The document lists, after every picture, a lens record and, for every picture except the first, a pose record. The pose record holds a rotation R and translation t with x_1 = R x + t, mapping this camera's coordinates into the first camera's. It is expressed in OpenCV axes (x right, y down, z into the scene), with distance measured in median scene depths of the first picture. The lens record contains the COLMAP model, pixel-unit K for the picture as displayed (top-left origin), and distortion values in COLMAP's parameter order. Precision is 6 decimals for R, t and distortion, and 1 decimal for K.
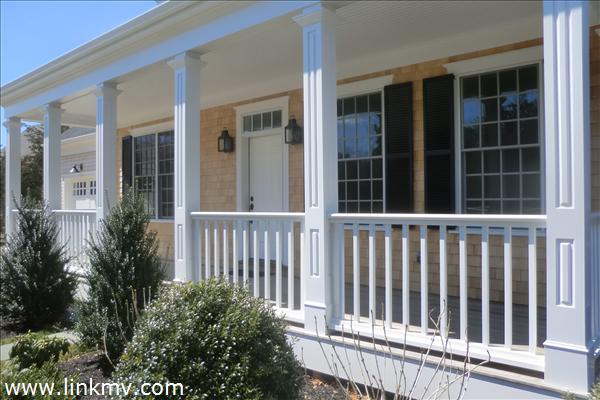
lens RADIAL K [[484.8, 0, 300.0], [0, 484.8, 200.0], [0, 0, 1]] dist [-0.051413, 0.012092]
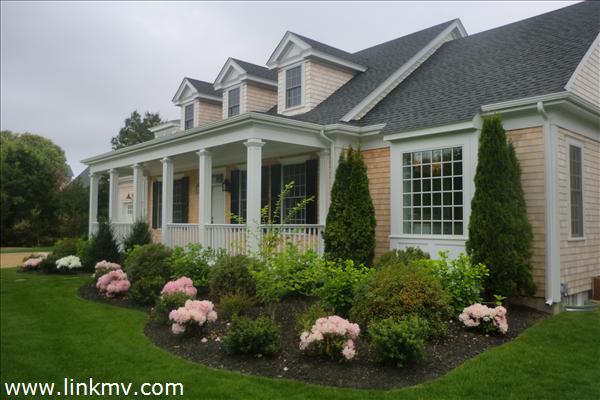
lens RADIAL K [[484.8, 0, 300.0], [0, 484.8, 200.0], [0, 0, 1]] dist [-0.051413, 0.012092]
pose [[0.993586, 0.008020, -0.112798, 0.588280], [-0.012759, 0.999063, -0.041350, 0.001725], [0.112361, 0.042524, 0.992757, -1.109769]]
